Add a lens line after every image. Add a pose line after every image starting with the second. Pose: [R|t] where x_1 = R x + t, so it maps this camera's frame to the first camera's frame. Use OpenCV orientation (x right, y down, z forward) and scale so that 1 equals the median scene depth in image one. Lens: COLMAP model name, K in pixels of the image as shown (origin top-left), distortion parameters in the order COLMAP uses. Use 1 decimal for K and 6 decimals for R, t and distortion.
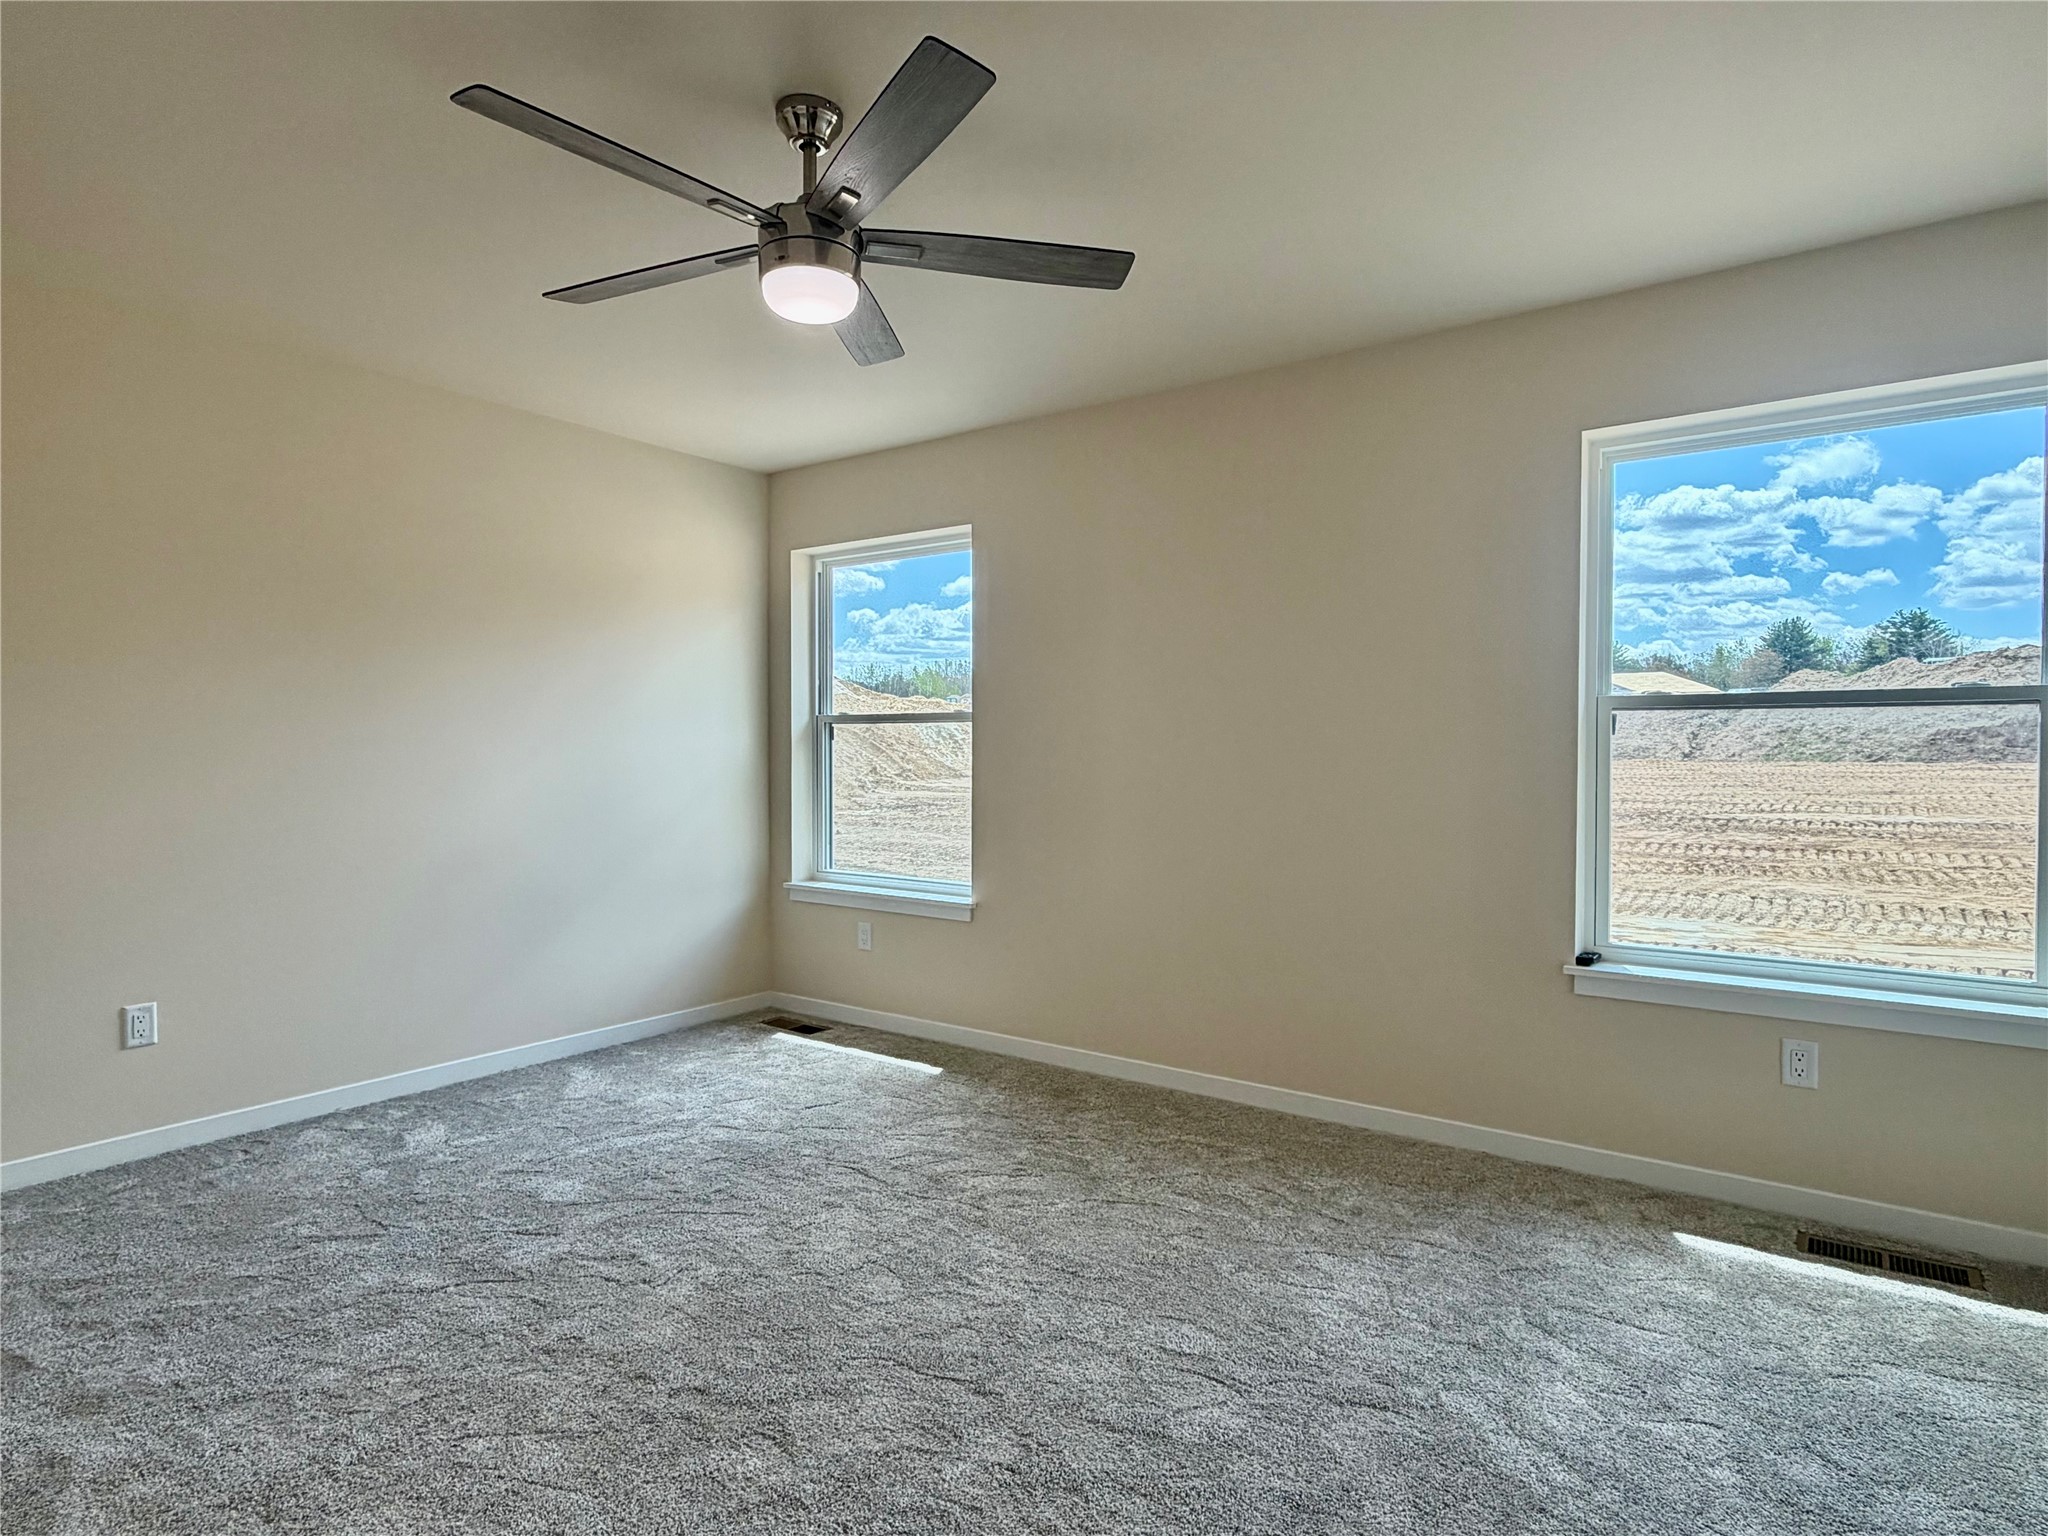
lens RADIAL K [[1113.3, 0, 1030.1], [0, 1113.3, 777.4], [0, 0, 1]] dist [-0.000091, -0.000550]
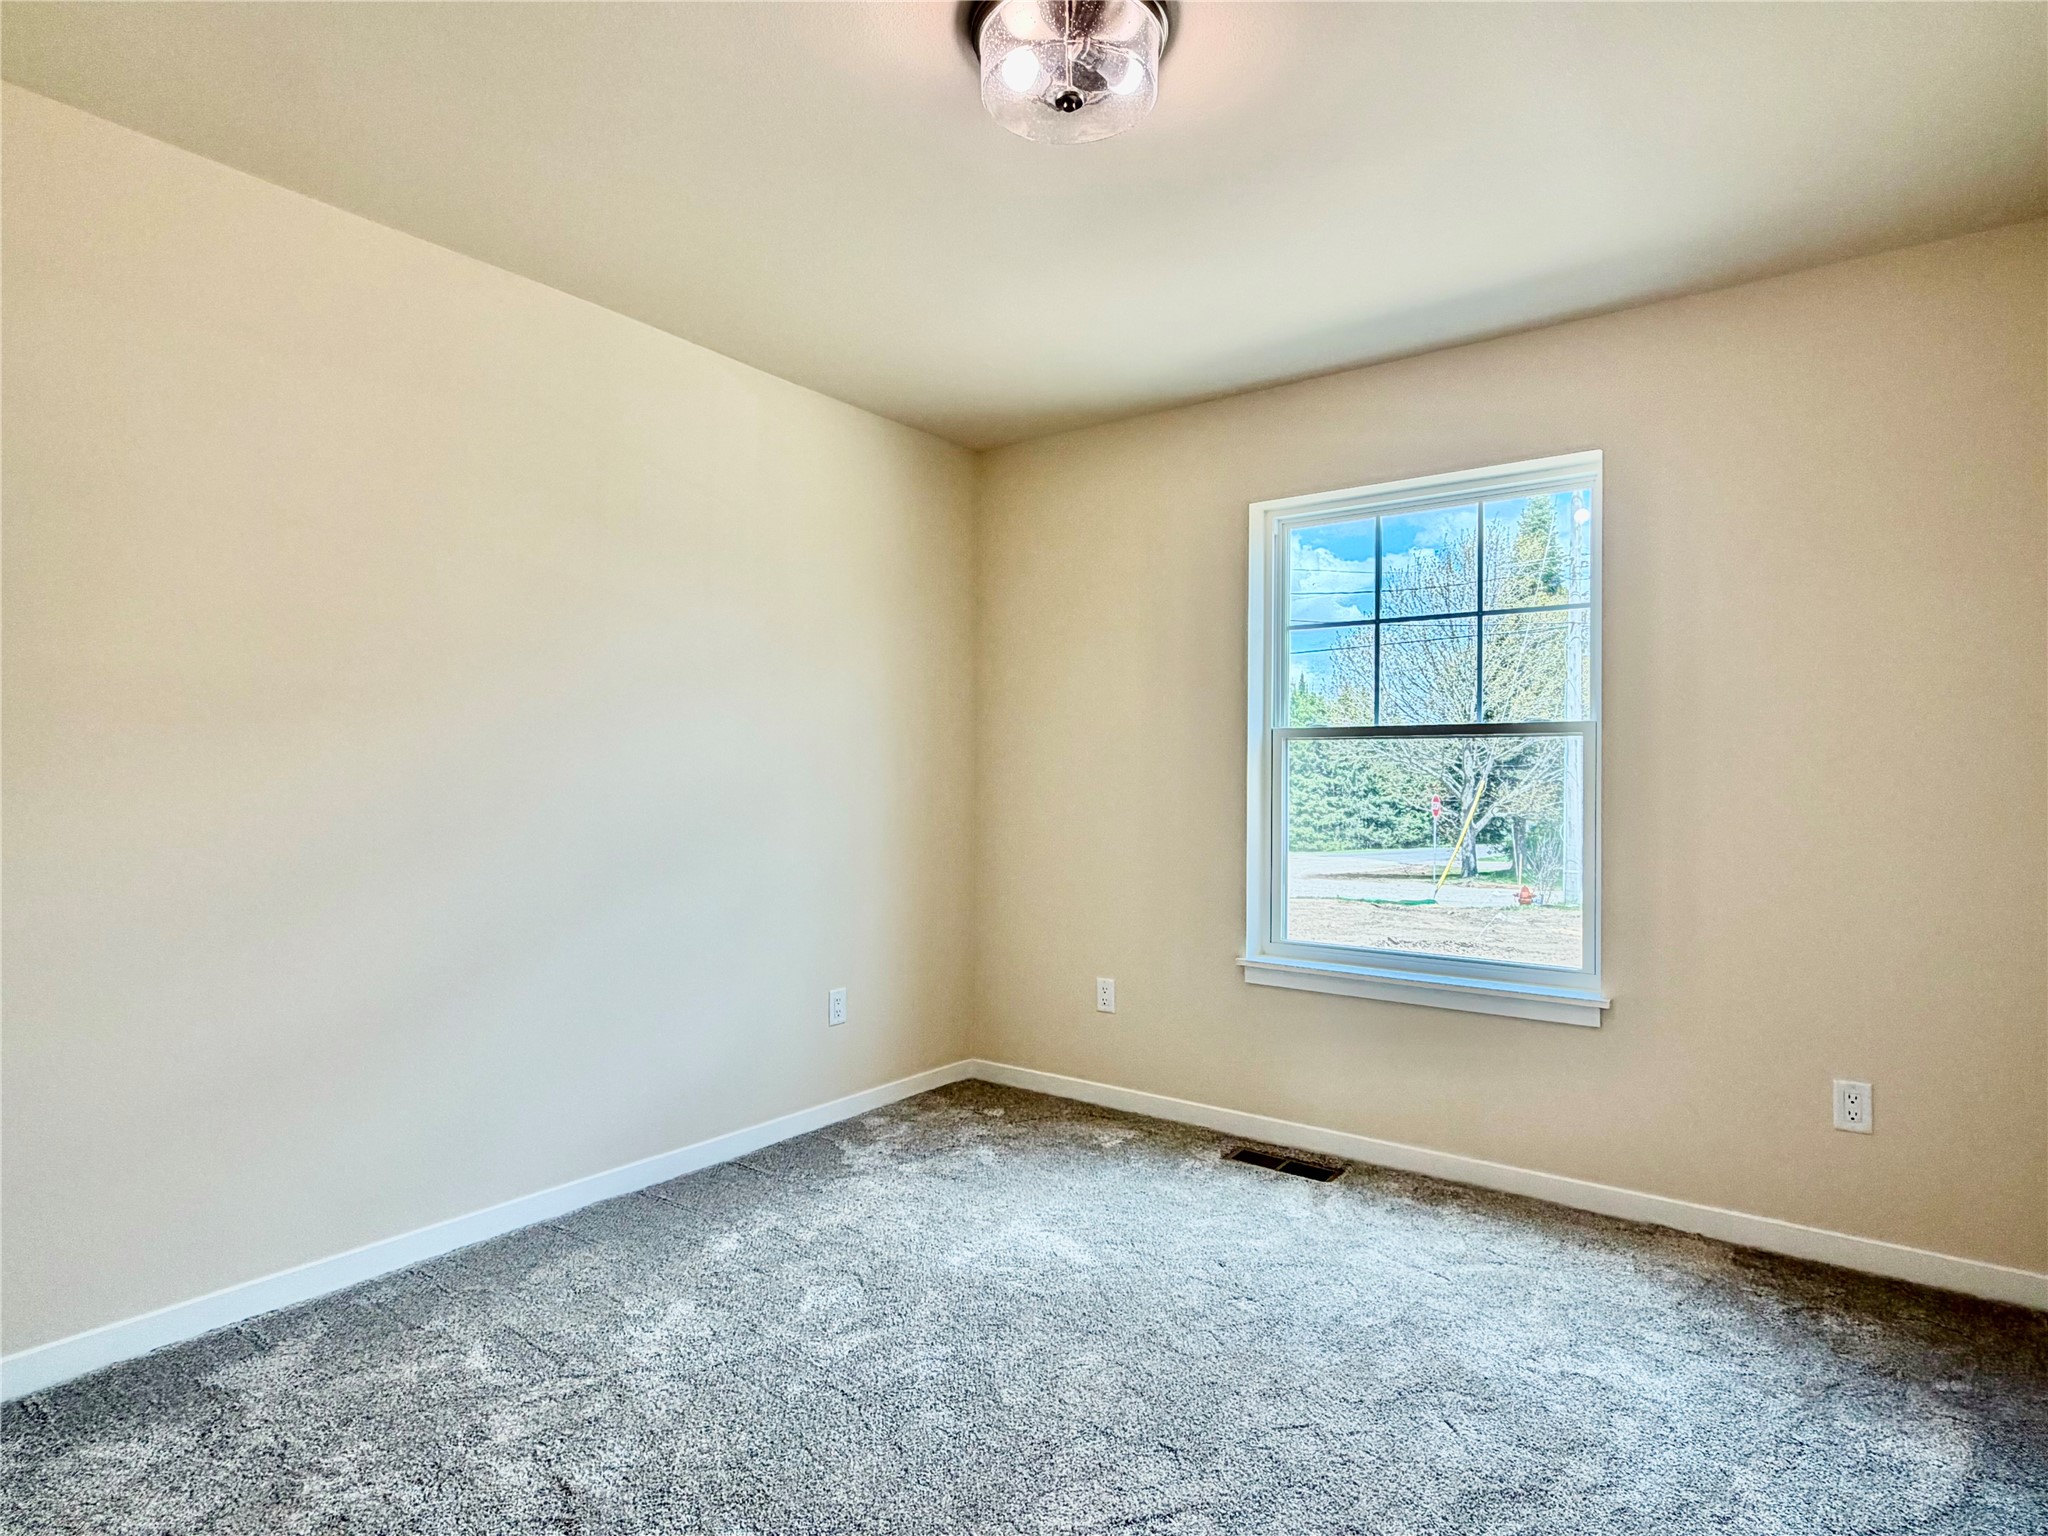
lens RADIAL K [[1113.3, 0, 1019.2], [0, 1113.3, 759.2], [0, 0, 1]] dist [-0.000091, -0.000550]
pose [[0.999960, 0.008529, 0.002682, -0.309853], [-0.008421, 0.999247, -0.037881, -0.003657], [-0.003003, 0.037857, 0.999279, 0.234261]]
